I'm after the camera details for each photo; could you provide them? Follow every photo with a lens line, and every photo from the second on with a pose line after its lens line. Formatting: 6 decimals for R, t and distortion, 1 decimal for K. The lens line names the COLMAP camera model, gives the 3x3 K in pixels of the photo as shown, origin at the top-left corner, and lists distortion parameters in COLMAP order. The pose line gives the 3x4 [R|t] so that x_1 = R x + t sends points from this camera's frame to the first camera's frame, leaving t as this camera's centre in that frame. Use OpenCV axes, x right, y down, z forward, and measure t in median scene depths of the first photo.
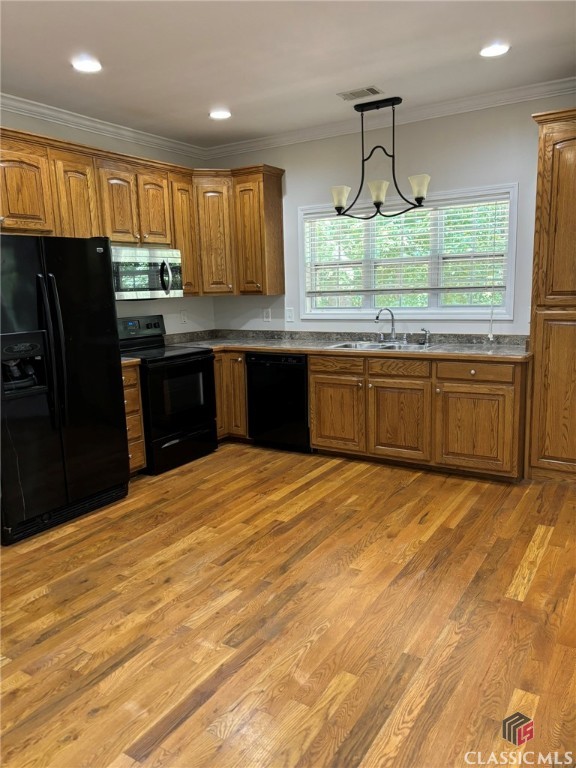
lens RADIAL K [[582.3, 0, 288.0], [0, 582.3, 384.0], [0, 0, 1]] dist [0.076010, -0.092151]
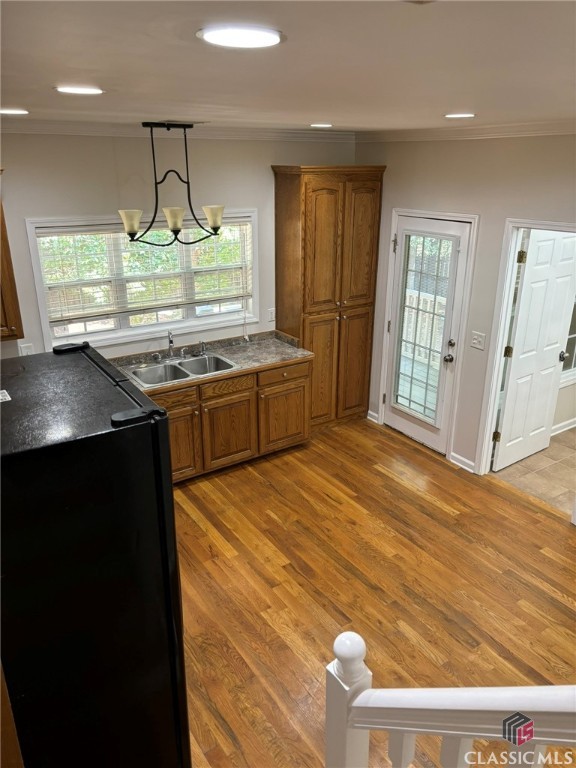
lens RADIAL K [[582.3, 0, 288.0], [0, 582.3, 384.0], [0, 0, 1]] dist [0.076010, -0.092151]
pose [[0.400530, -0.303155, 0.864681, -0.710225], [0.136079, 0.952898, 0.271050, -0.316143], [-0.906123, 0.009101, 0.422917, 0.447473]]
